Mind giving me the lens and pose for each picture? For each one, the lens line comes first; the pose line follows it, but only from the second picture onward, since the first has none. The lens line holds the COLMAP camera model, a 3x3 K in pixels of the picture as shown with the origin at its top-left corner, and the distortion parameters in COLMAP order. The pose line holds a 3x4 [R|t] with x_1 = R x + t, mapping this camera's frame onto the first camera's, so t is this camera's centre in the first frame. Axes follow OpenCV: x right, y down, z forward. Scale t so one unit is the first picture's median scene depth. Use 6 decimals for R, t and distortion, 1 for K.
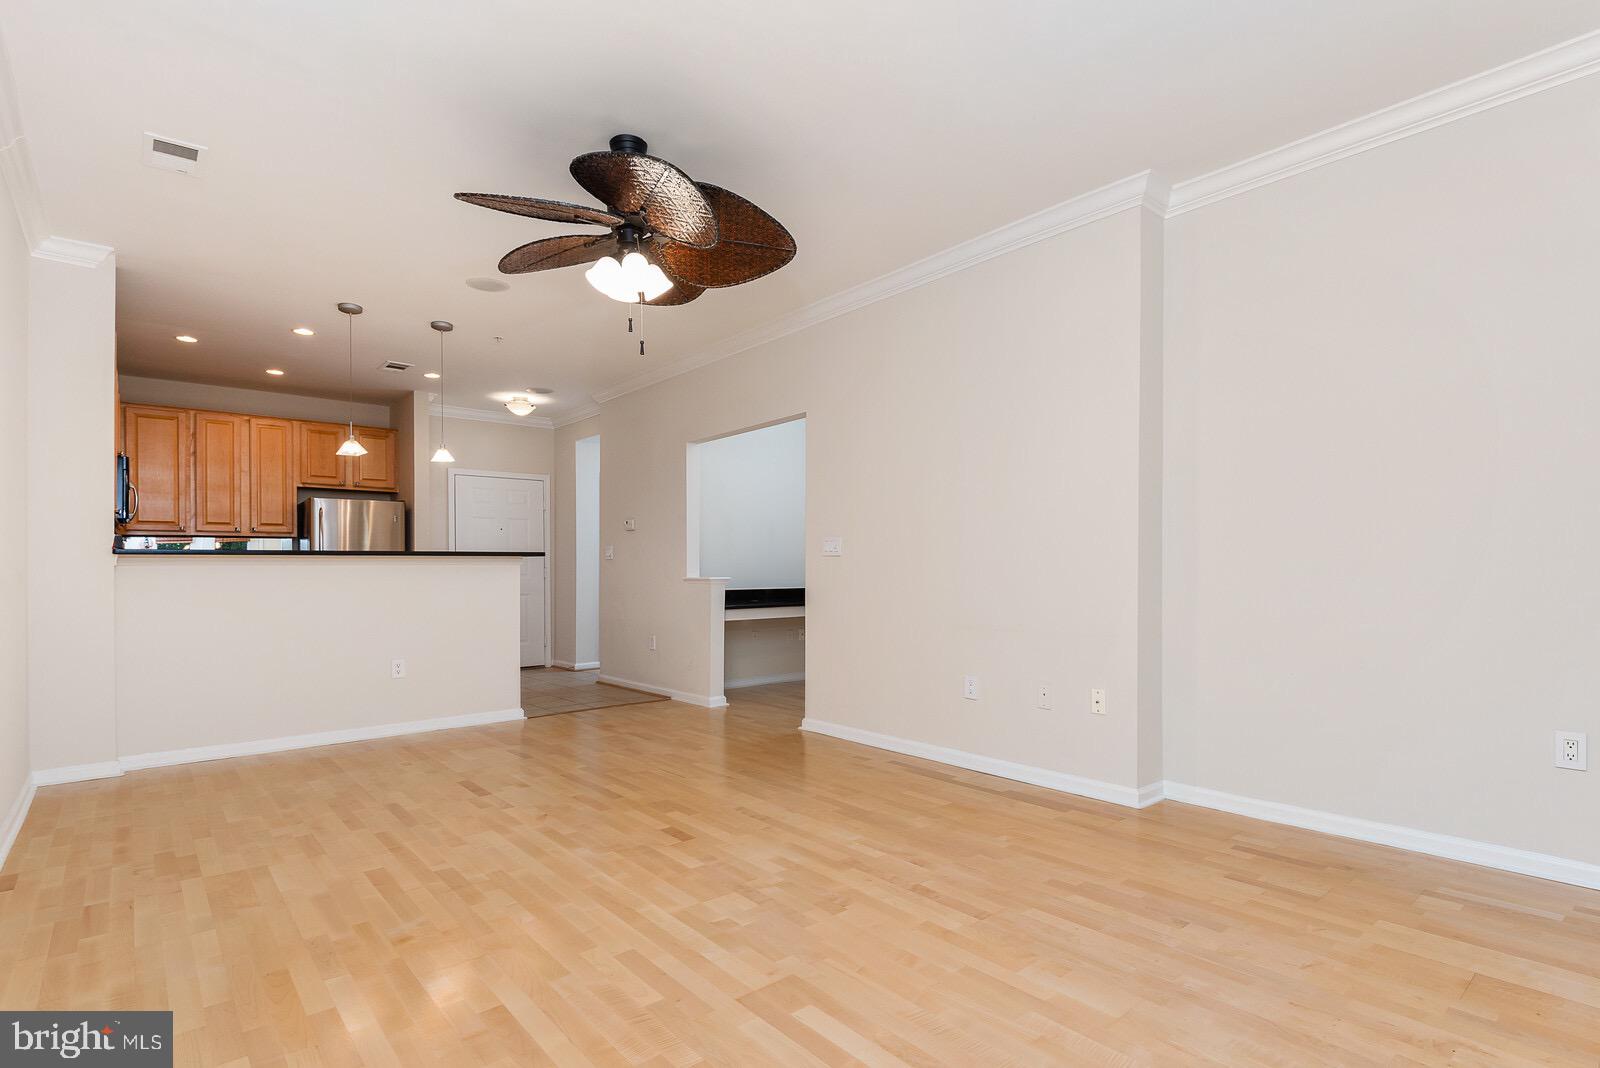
lens RADIAL K [[791.0, 0, 802.3], [0, 791.0, 568.3], [0, 0, 1]] dist [0.002557, 0.000097]
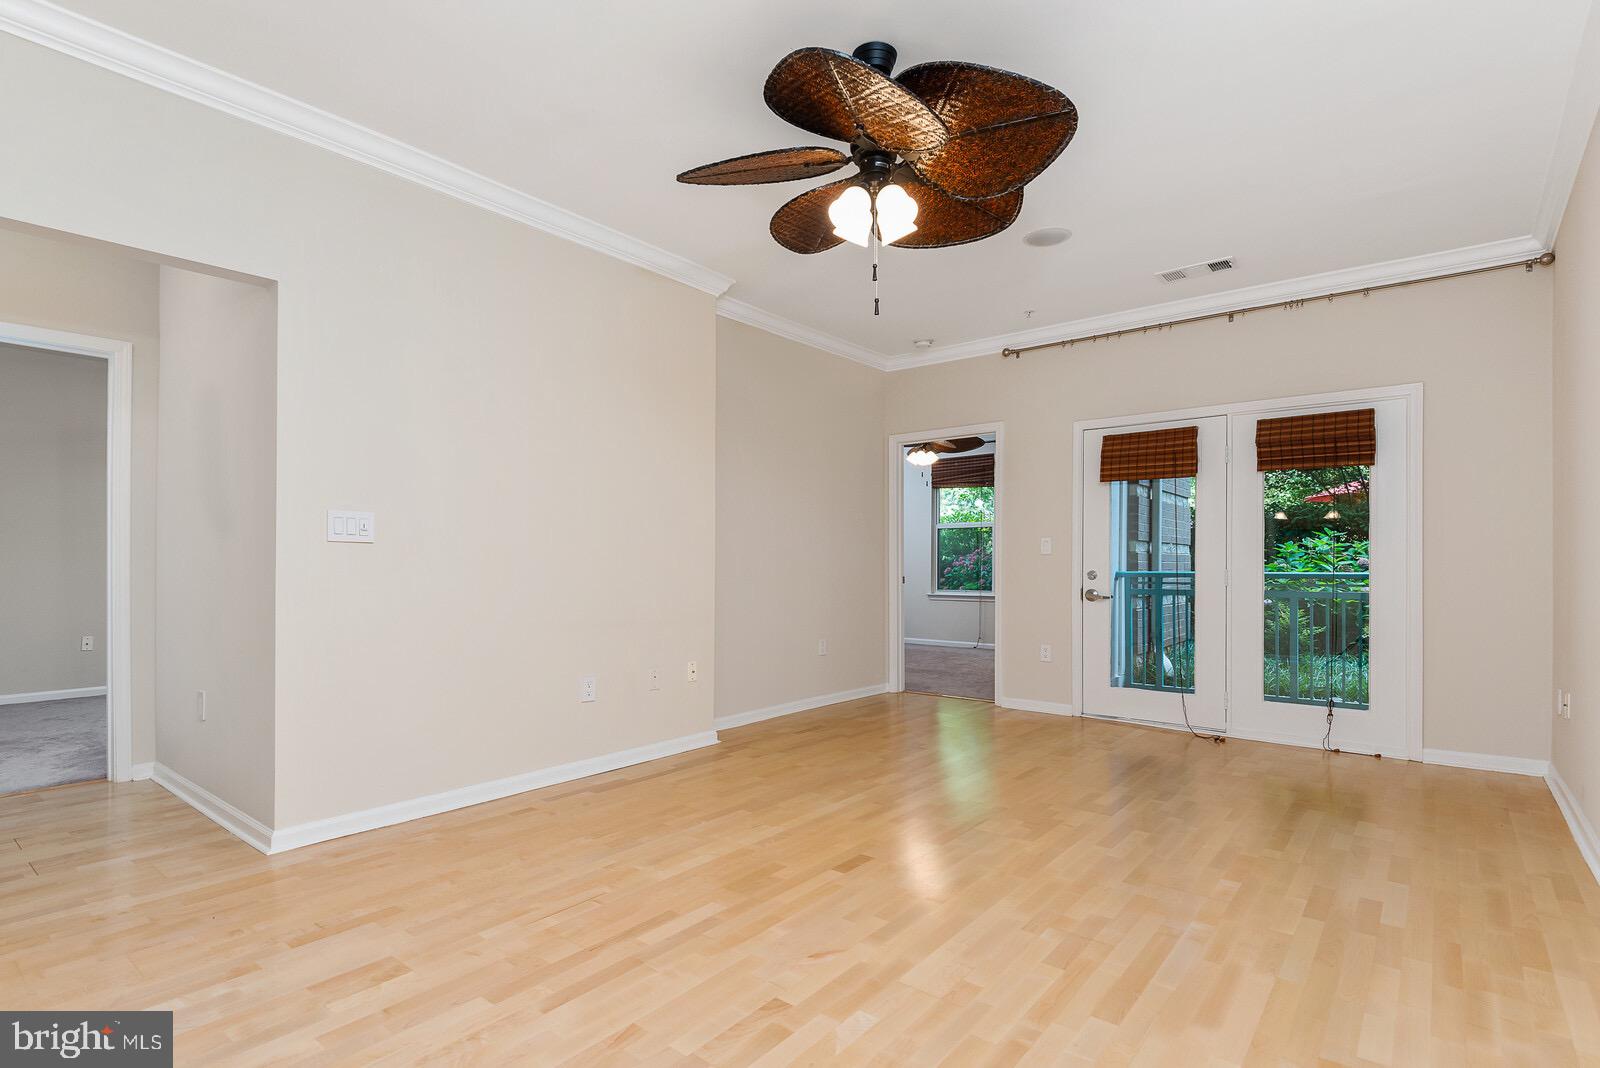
lens RADIAL K [[791.0, 0, 802.3], [0, 791.0, 568.3], [0, 0, 1]] dist [0.002557, 0.000097]
pose [[-0.185636, 0.000133, 0.982619, -0.959022], [-0.003608, 0.999993, -0.000817, 0.006038], [-0.982612, -0.003697, -0.185634, 1.151632]]
